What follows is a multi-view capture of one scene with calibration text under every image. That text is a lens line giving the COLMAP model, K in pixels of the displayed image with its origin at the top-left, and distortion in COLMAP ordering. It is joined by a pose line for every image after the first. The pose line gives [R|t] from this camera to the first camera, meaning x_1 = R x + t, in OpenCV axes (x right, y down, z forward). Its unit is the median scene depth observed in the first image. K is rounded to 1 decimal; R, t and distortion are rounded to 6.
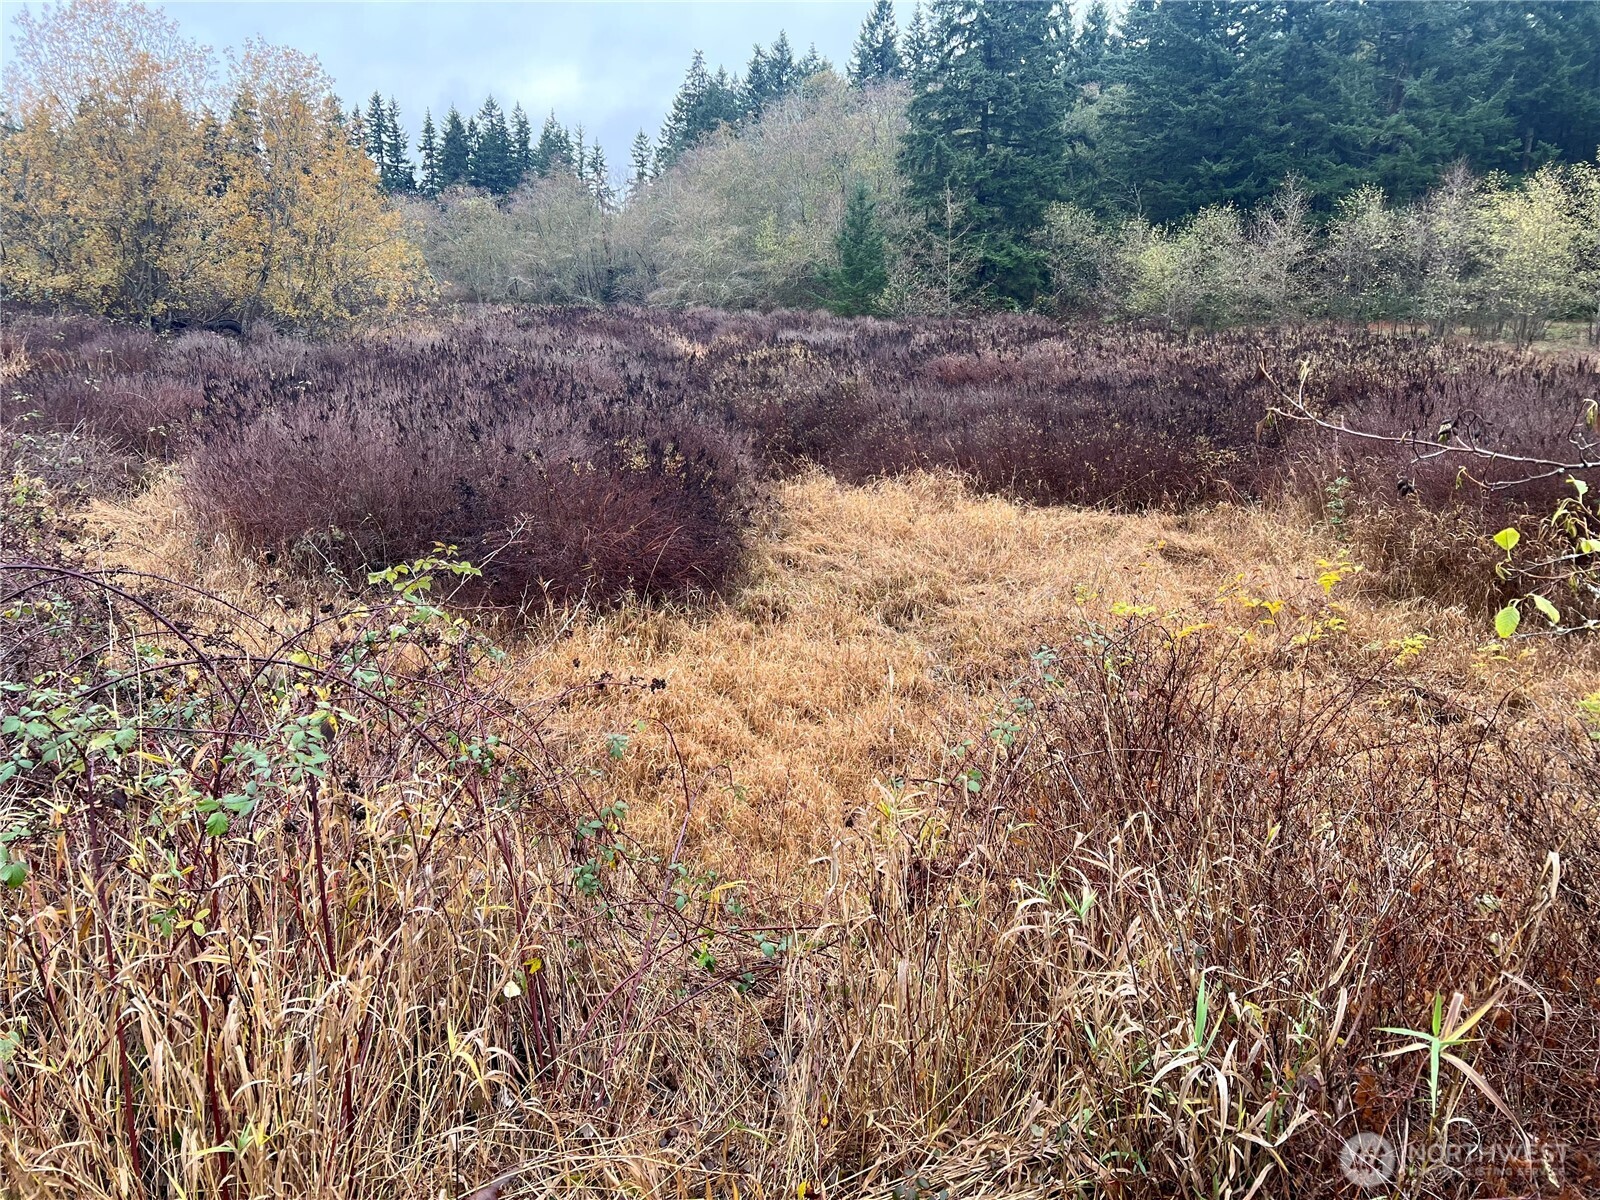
lens RADIAL K [[1214.5, 0, 798.3], [0, 1214.5, 611.9], [0, 0, 1]] dist [0.053600, -0.051100]
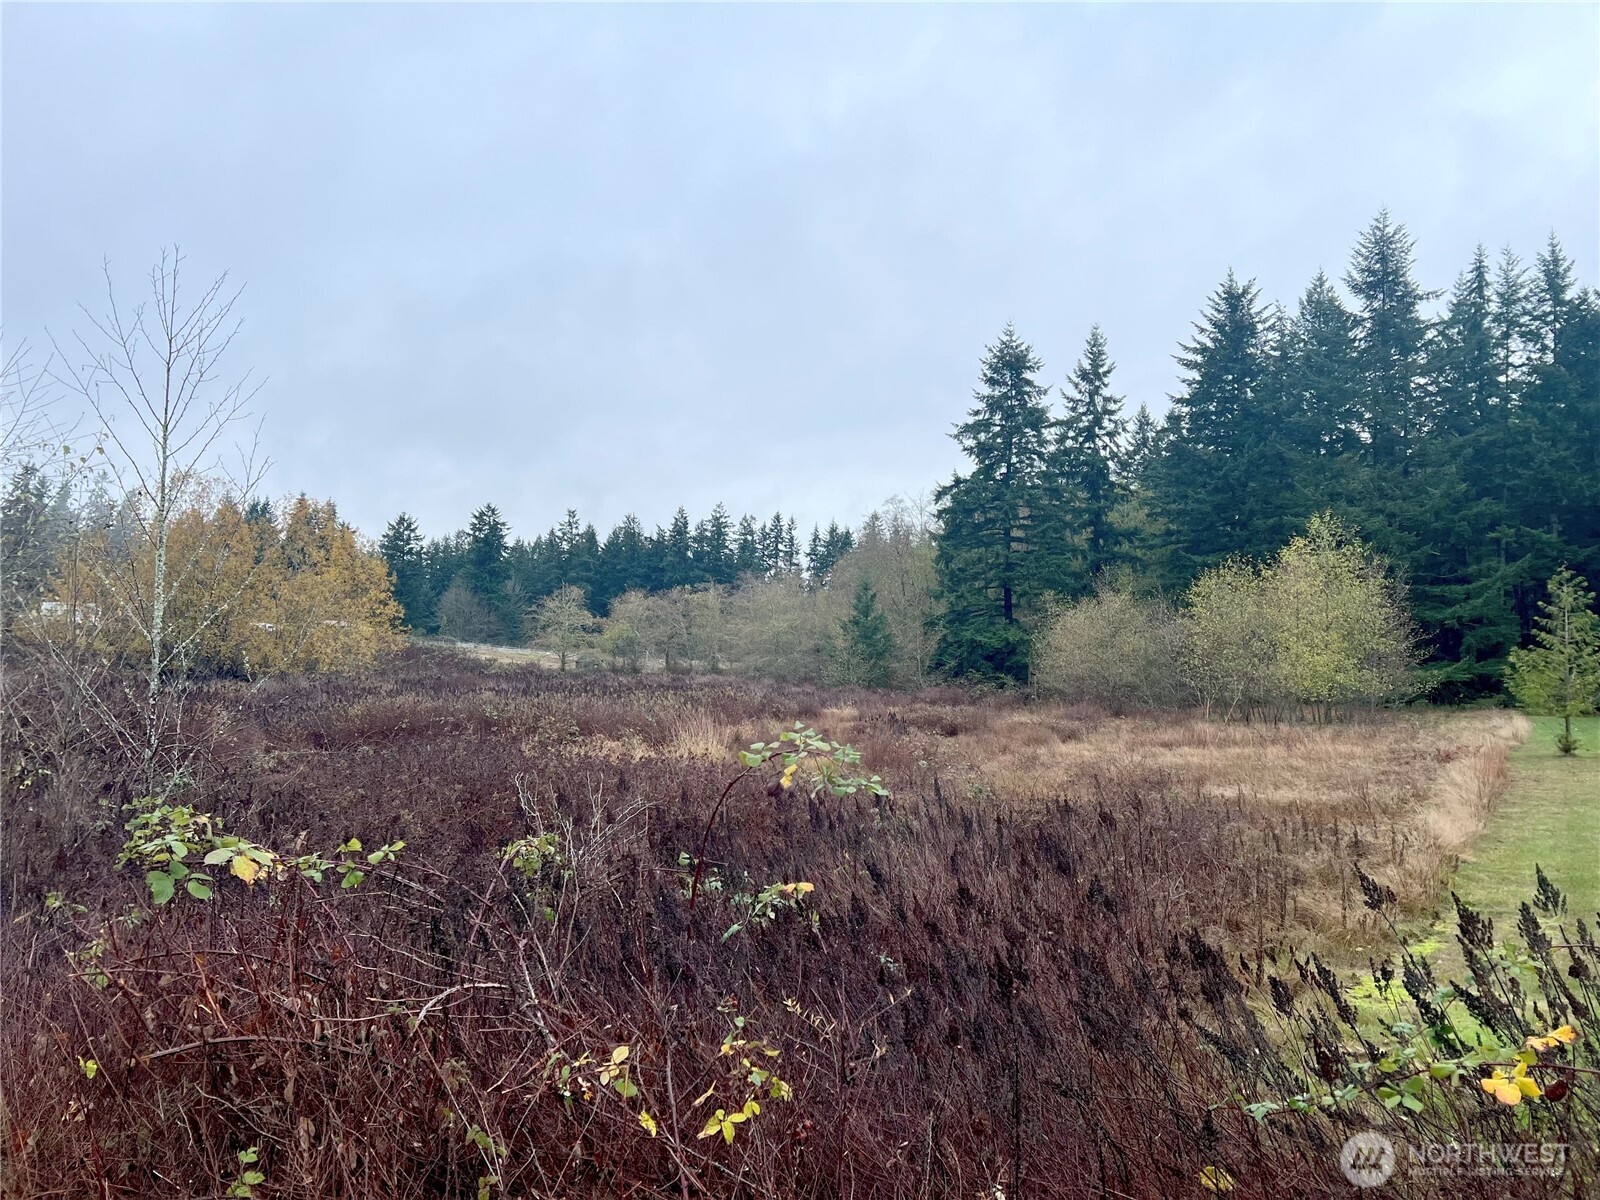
lens RADIAL K [[1214.5, 0, 768.2], [0, 1214.5, 610.8], [0, 0, 1]] dist [0.053600, -0.051100]
pose [[0.912009, -0.001492, -0.410168, 0.421406], [-0.124601, 0.951729, -0.280513, 0.015450], [0.390788, 0.306937, 0.867799, -0.028008]]
